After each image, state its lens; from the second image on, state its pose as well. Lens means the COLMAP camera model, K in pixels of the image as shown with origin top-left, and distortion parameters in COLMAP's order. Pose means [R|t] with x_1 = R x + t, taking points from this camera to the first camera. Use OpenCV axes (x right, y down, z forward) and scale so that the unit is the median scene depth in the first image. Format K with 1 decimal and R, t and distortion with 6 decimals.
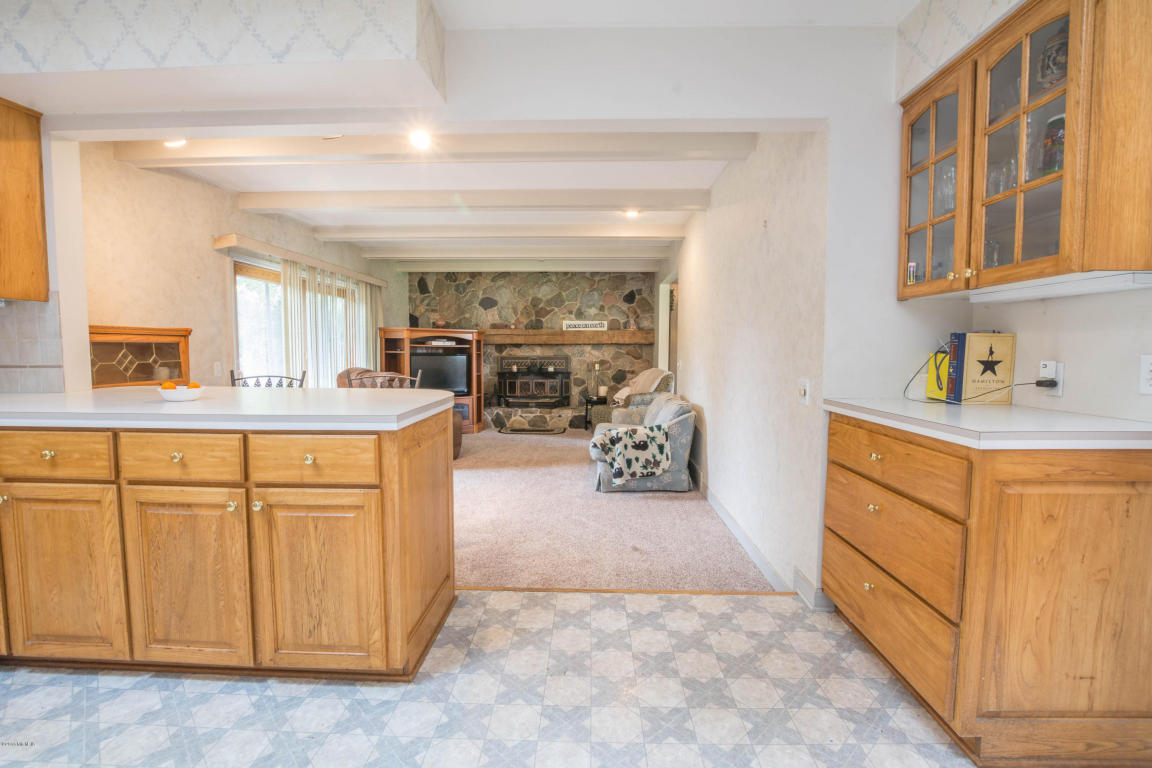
lens RADIAL K [[525.7, 0, 576.0], [0, 525.7, 384.0], [0, 0, 1]] dist [-0.041652, 0.009073]
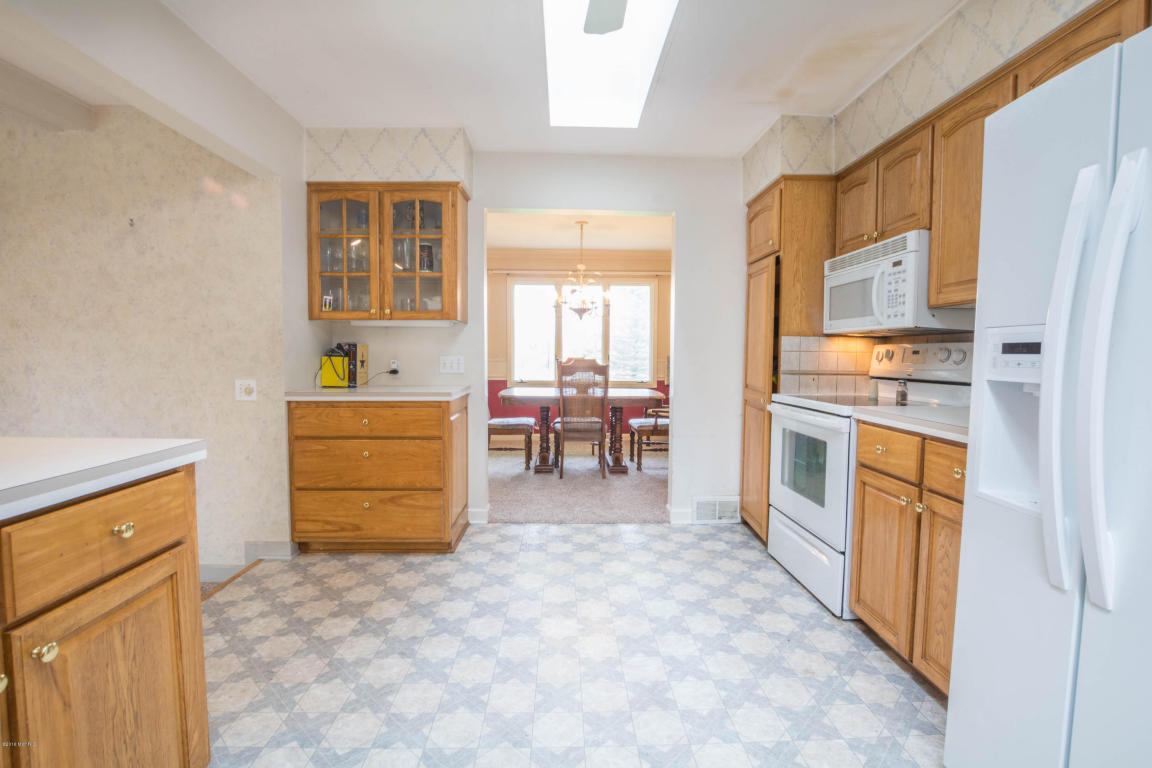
lens RADIAL K [[531.3, 0, 578.7], [0, 531.3, 384.5], [0, 0, 1]] dist [-0.039458, 0.009365]
pose [[-0.061308, -0.059442, 0.996347, -0.418780], [0.062664, 0.996027, 0.063279, -0.013775], [-0.996150, 0.066314, -0.057339, 0.169057]]
